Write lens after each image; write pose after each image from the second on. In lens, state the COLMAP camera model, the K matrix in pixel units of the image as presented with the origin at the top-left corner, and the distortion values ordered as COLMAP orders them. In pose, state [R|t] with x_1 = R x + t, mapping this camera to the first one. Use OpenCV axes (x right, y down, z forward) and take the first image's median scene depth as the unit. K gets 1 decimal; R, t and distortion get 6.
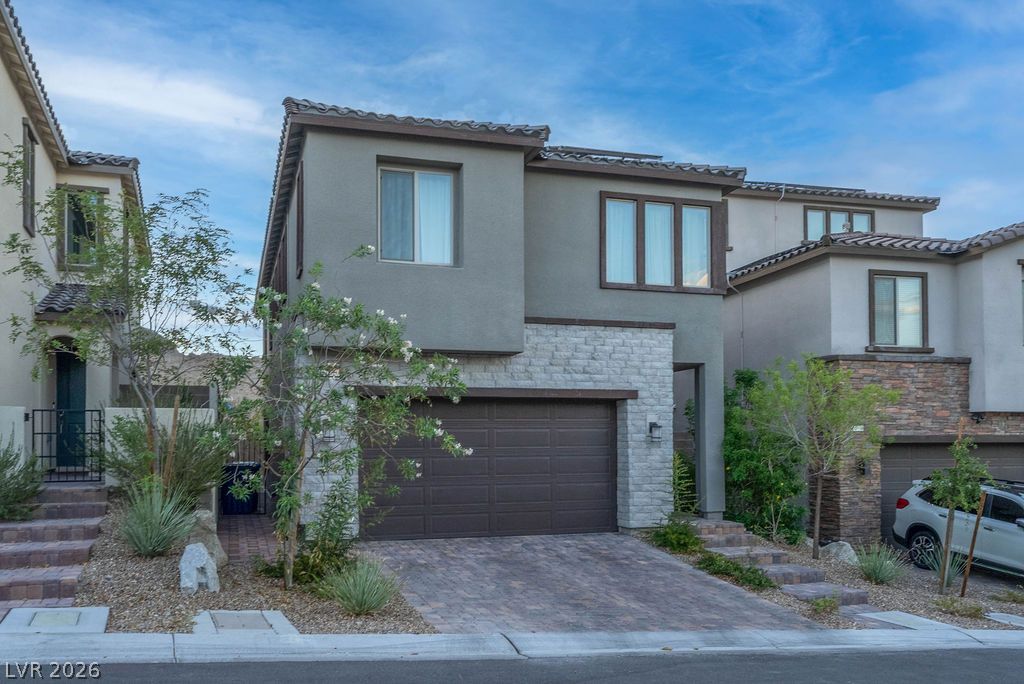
lens RADIAL K [[769.9, 0, 512.0], [0, 769.9, 342.0], [0, 0, 1]] dist [-0.003535, 0.002067]
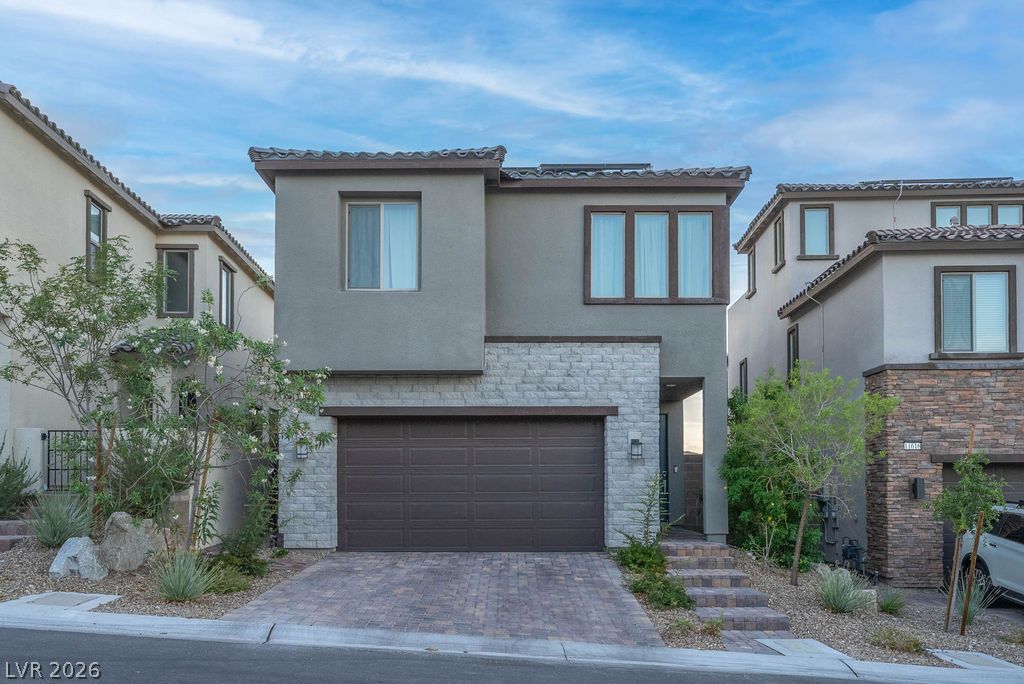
lens RADIAL K [[764.6, 0, 512.0], [0, 764.6, 377.3], [0, 0, 1]] dist [-0.001434, 0.002738]
pose [[0.962256, -0.033856, -0.270032, 0.298079], [0.033883, 0.999415, -0.004563, 0.025838], [0.270028, -0.004759, 0.962841, 0.033390]]
